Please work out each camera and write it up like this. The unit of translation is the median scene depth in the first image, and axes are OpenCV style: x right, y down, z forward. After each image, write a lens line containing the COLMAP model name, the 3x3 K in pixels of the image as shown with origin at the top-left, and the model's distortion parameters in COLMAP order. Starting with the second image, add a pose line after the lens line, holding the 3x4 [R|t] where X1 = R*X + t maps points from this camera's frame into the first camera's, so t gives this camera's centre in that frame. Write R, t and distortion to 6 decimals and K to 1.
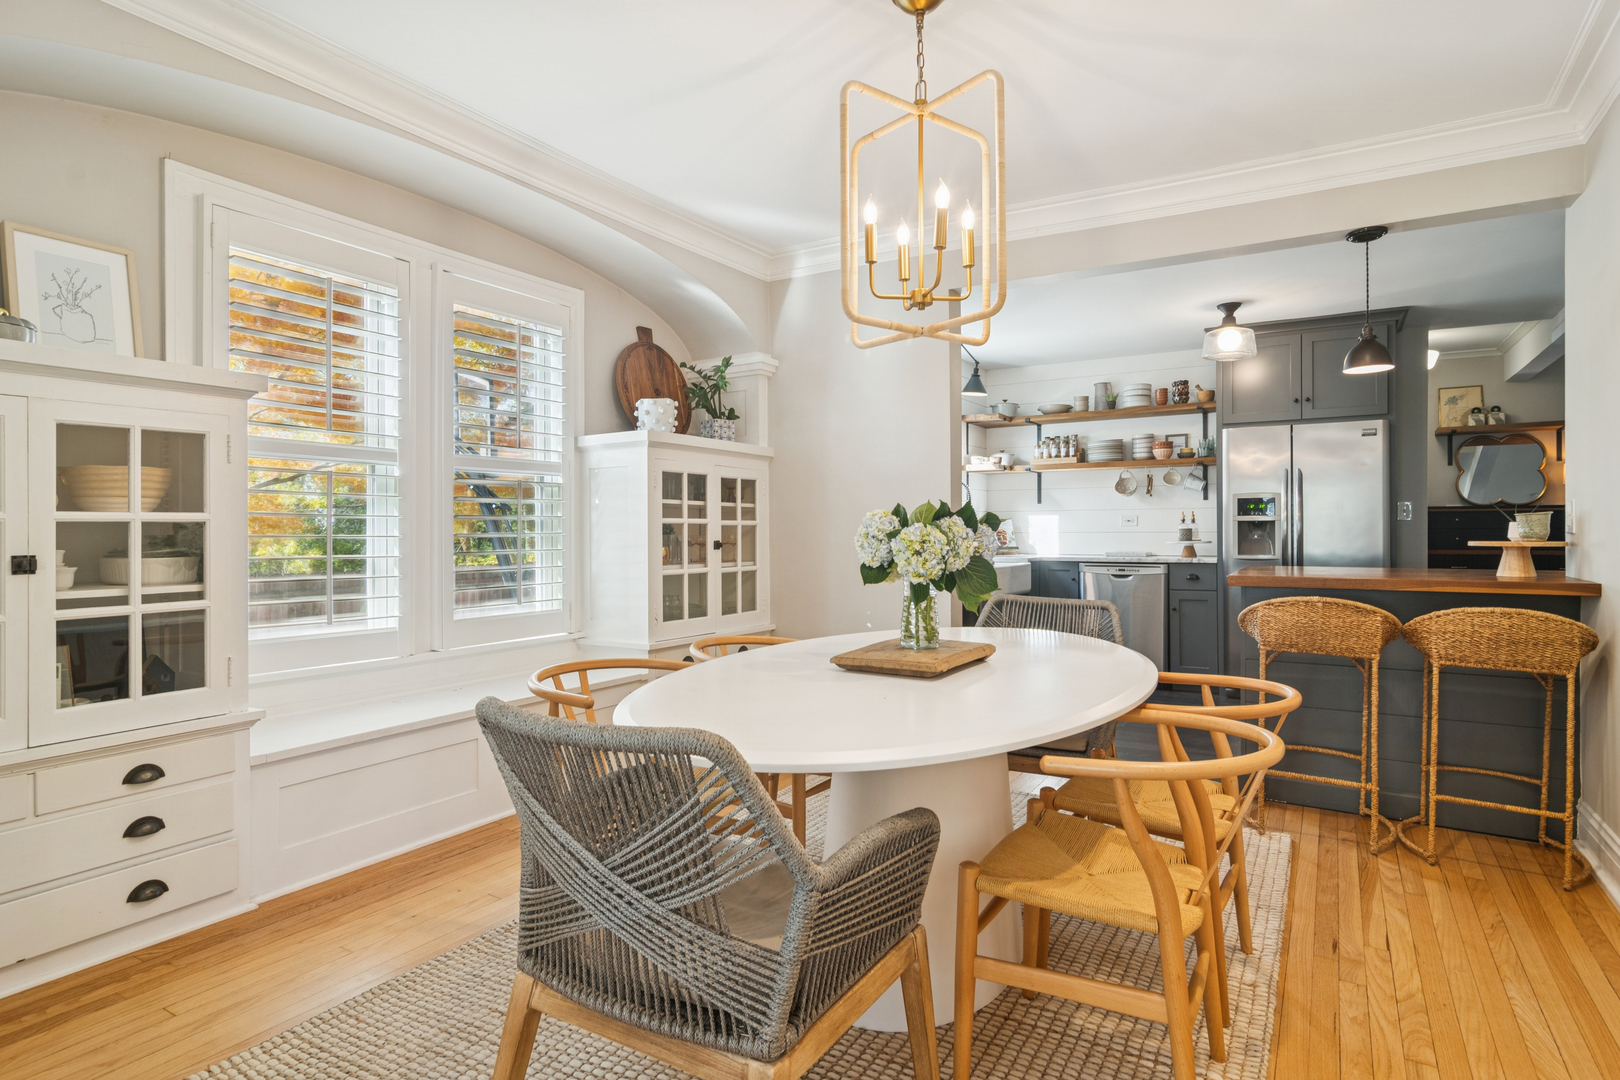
lens RADIAL K [[877.7, 0, 803.1], [0, 877.7, 537.0], [0, 0, 1]] dist [-0.002965, 0.002340]
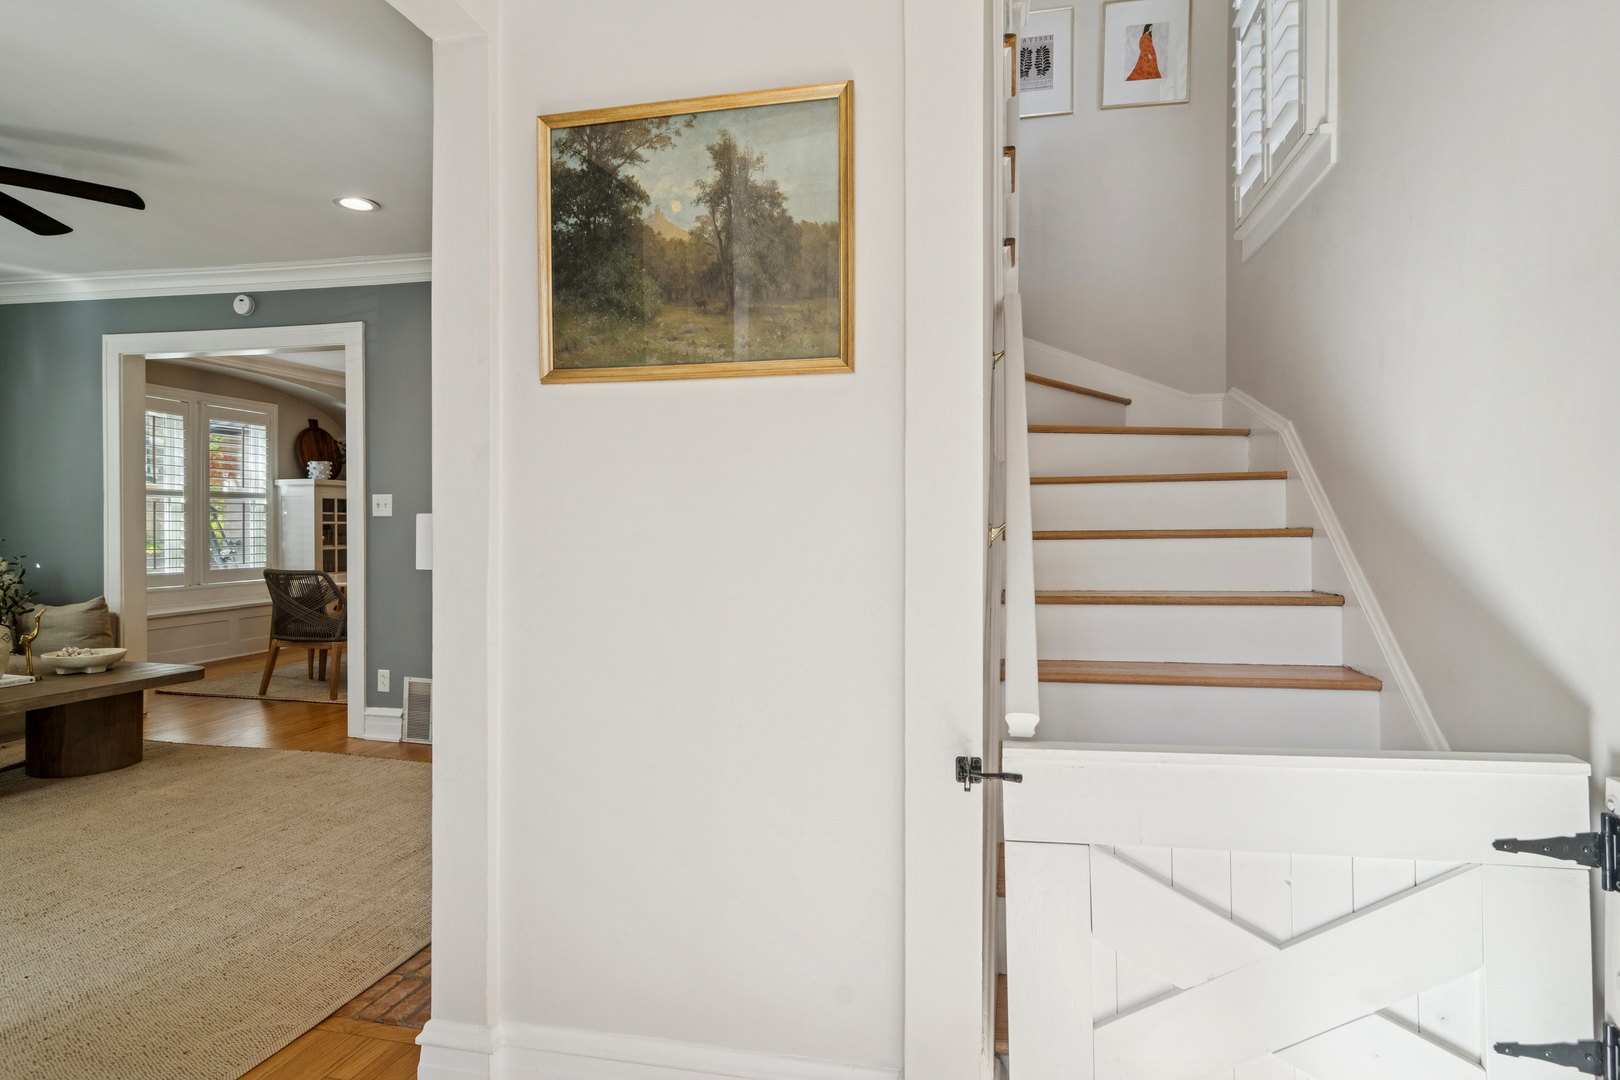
lens RADIAL K [[877.7, 0, 814.5], [0, 877.7, 533.2], [0, 0, 1]] dist [-0.002965, 0.002340]
pose [[0.947078, 0.001561, 0.321000, 0.240400], [-0.002818, 0.999990, 0.003452, -0.004801], [-0.320991, -0.004174, 0.947073, -1.160267]]
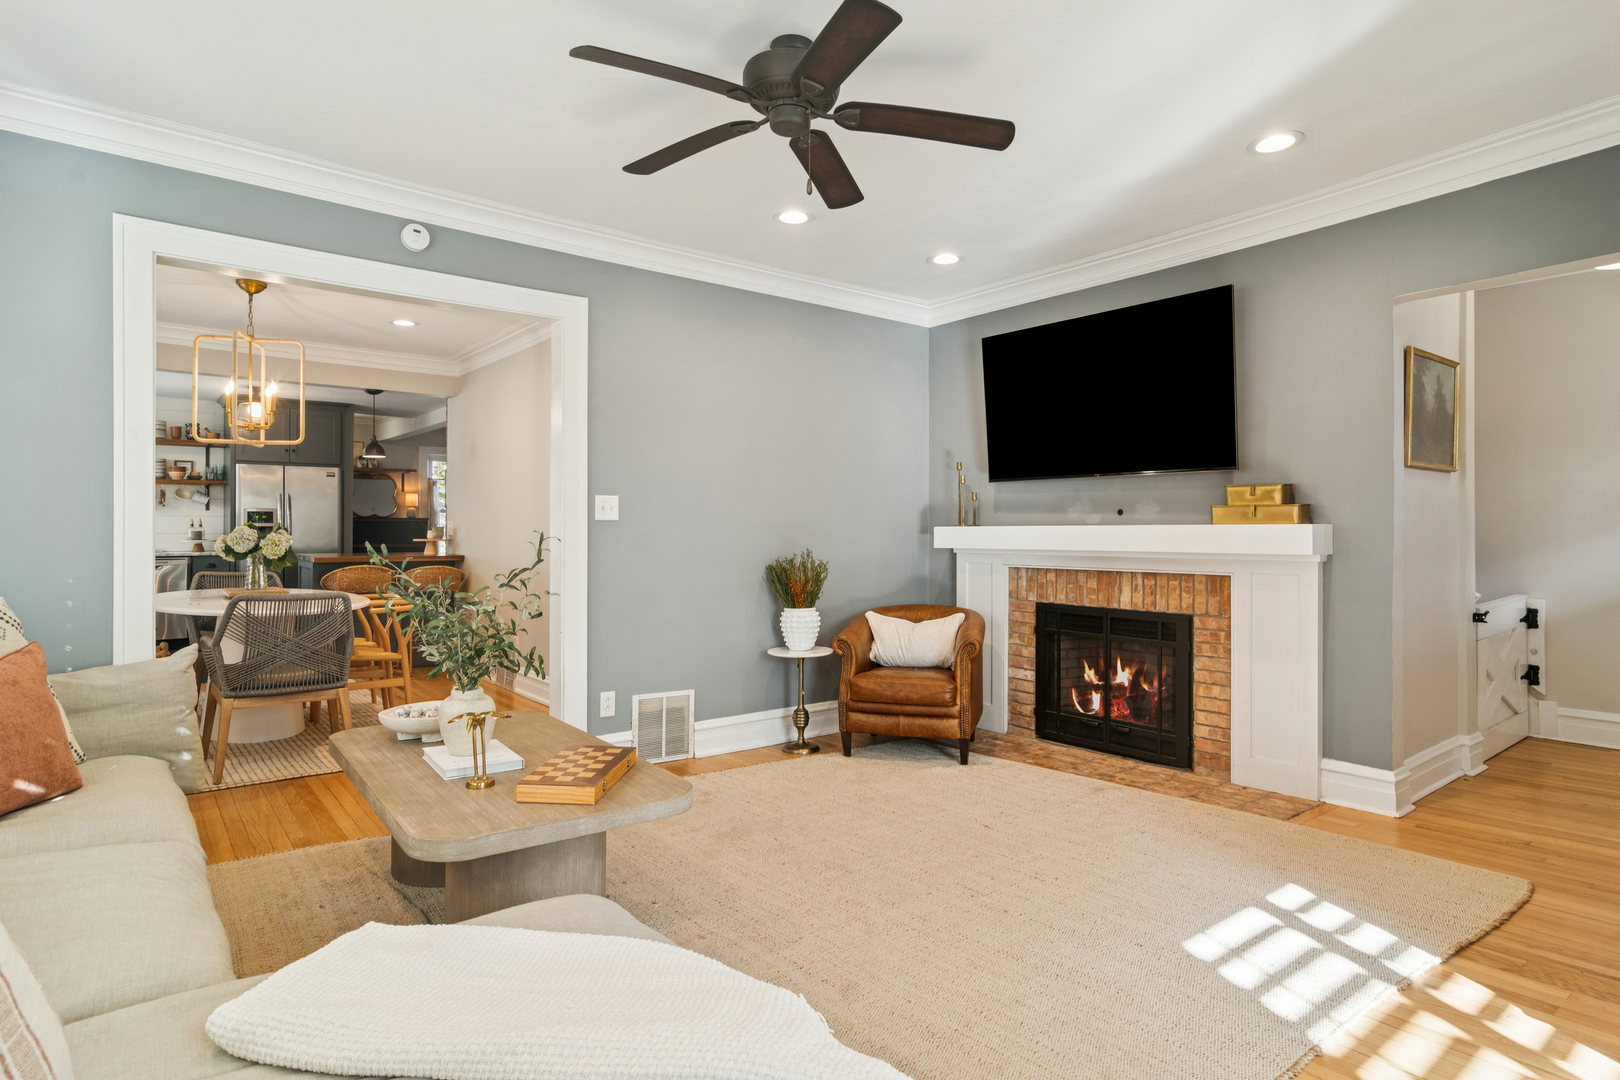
lens RADIAL K [[877.7, 0, 802.6], [0, 877.7, 532.3], [0, 0, 1]] dist [-0.002965, 0.002340]
pose [[0.353447, -0.000671, 0.935454, -0.721865], [0.003005, 0.999995, -0.000418, -0.005927], [-0.935450, 0.002959, 0.353447, -0.524087]]
